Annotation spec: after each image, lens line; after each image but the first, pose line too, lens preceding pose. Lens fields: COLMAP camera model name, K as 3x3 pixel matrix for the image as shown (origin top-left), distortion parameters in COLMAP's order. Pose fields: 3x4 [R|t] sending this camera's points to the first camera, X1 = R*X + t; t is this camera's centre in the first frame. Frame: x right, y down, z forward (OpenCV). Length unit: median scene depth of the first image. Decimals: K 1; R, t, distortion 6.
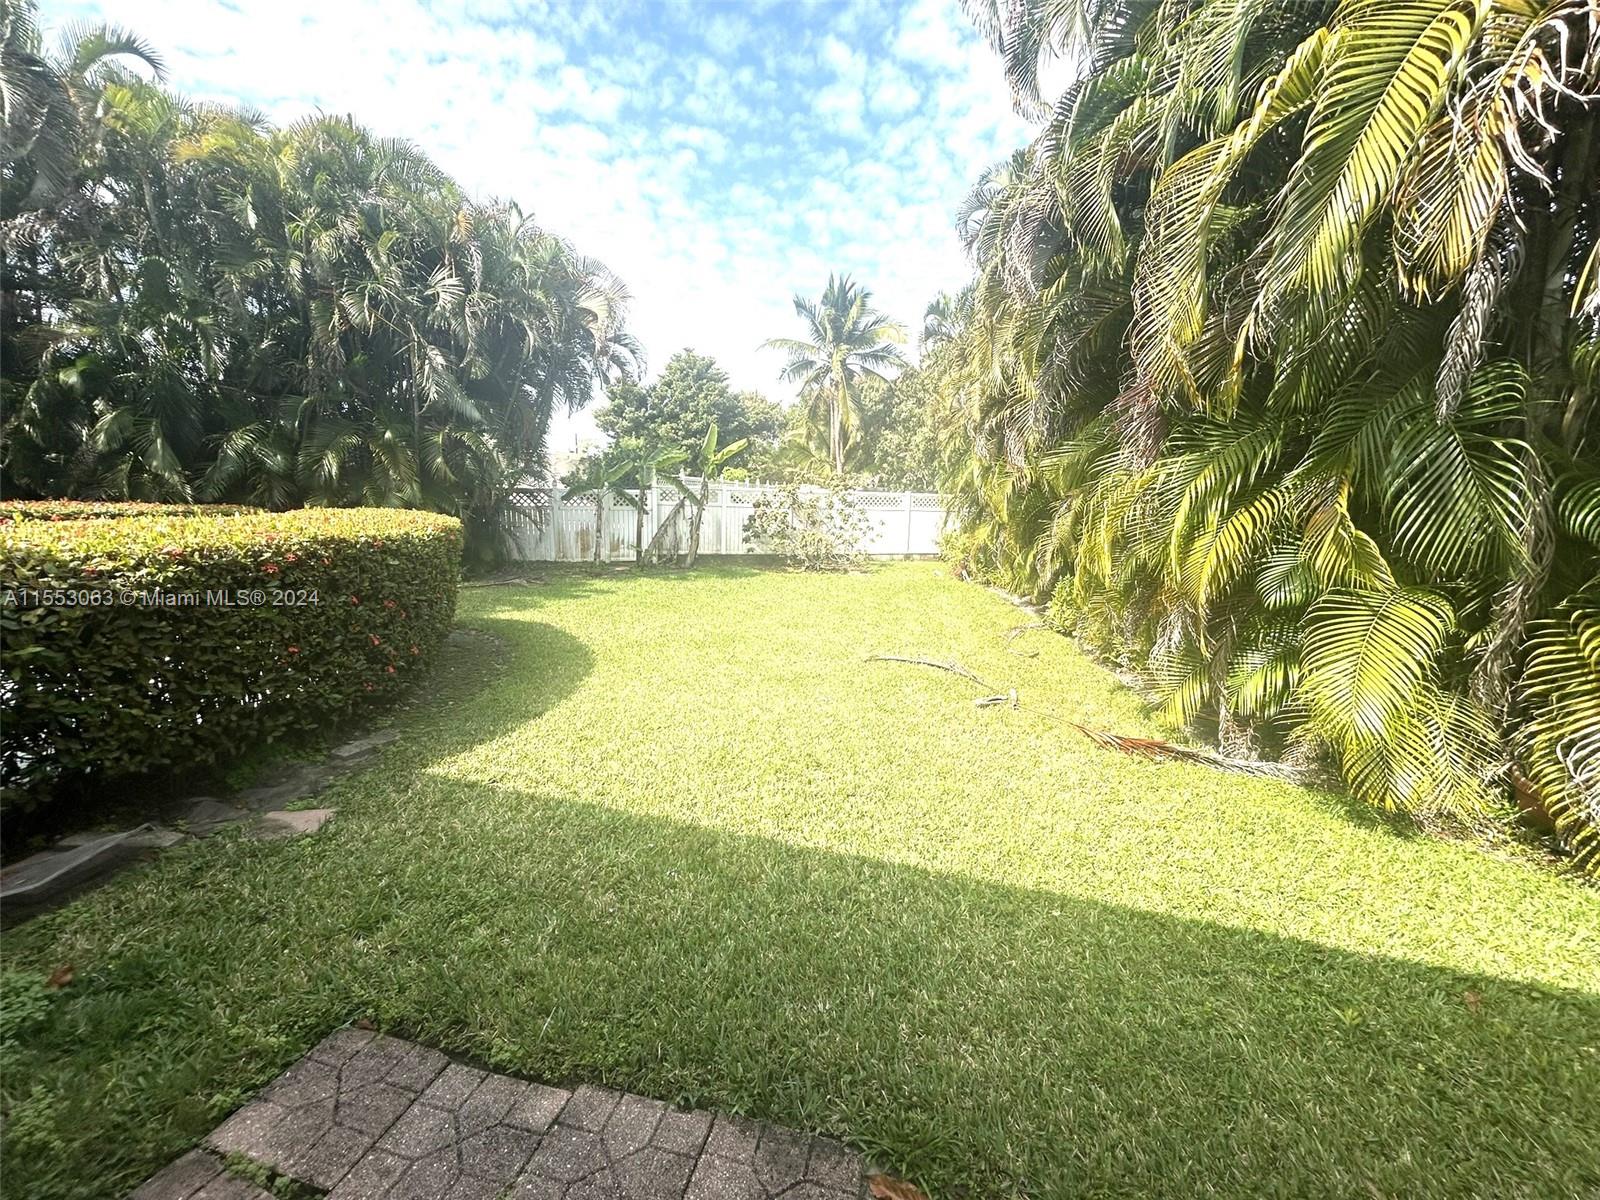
lens RADIAL K [[643.6, 0, 800.0], [0, 643.6, 600.0], [0, 0, 1]] dist [-0.012600, 0.013299]
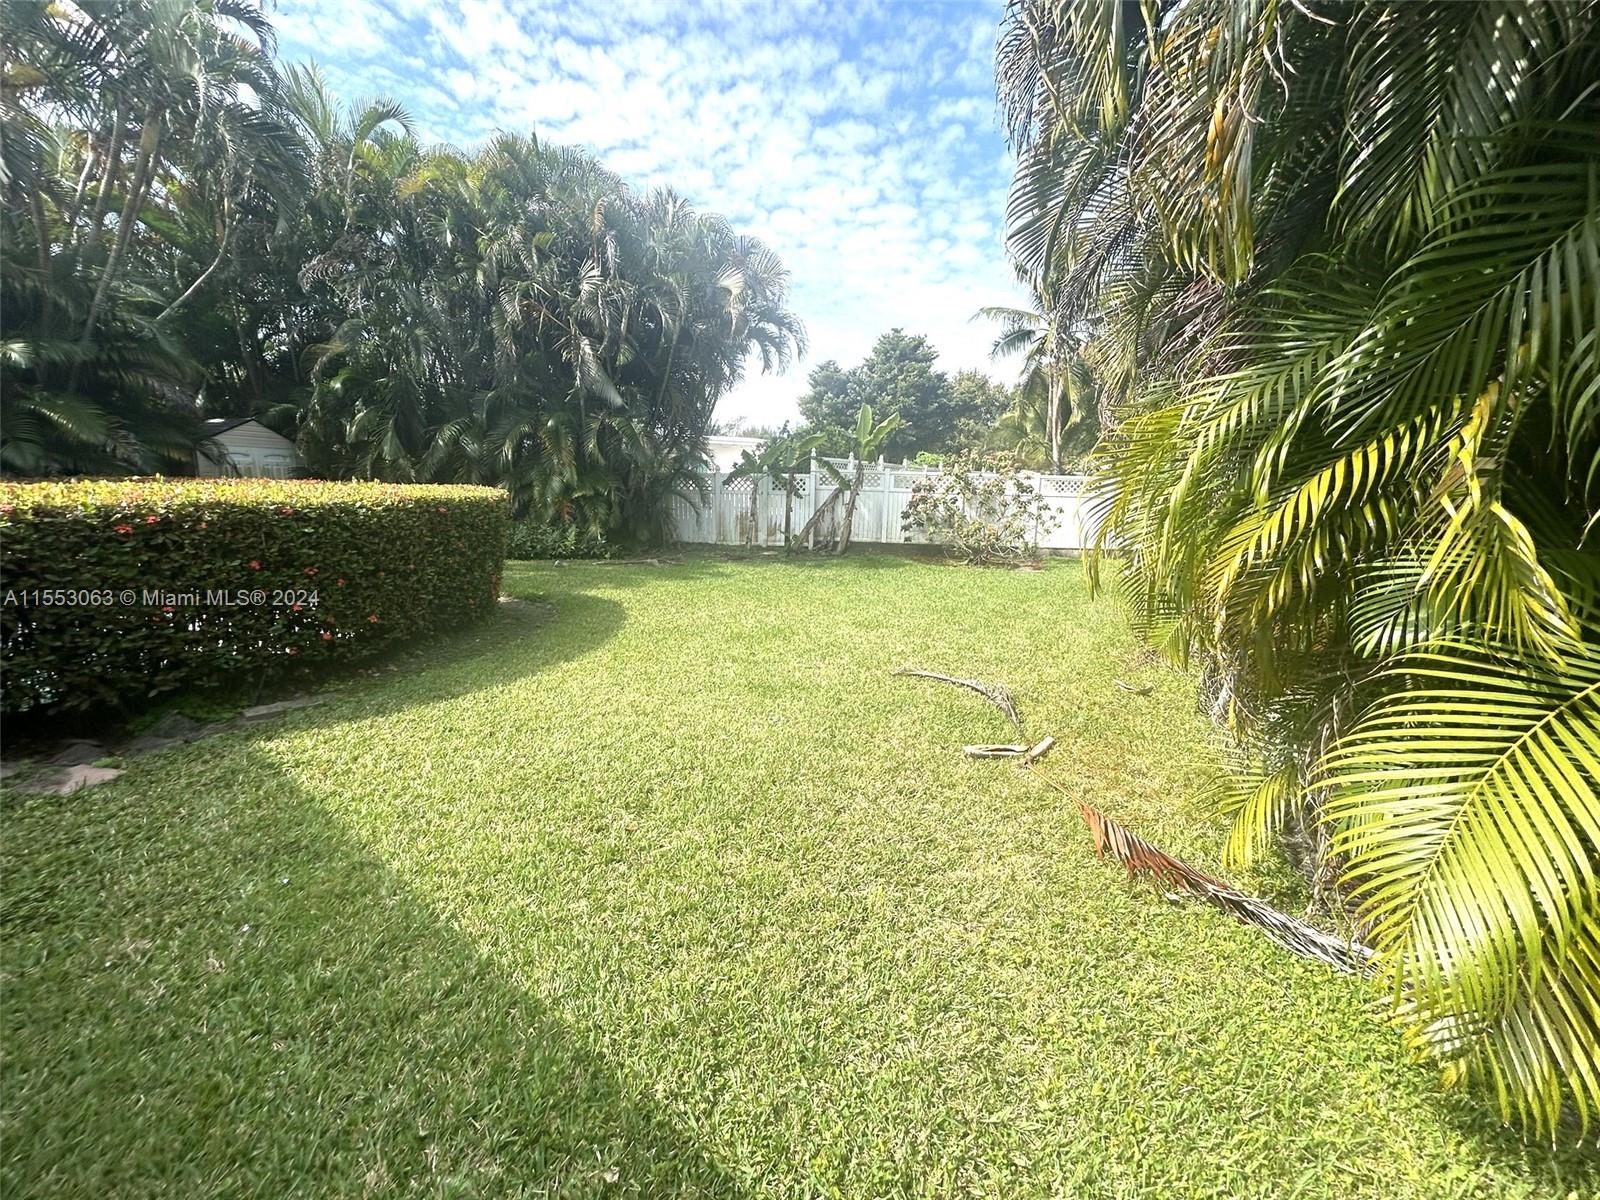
lens RADIAL K [[647.1, 0, 801.5], [0, 647.1, 598.9], [0, 0, 1]] dist [-0.001639, 0.024973]
pose [[0.933917, 0.062541, -0.351976, 0.116767], [-0.057640, 0.998039, 0.024398, -0.005482], [0.352812, -0.002498, 0.935691, 0.077987]]
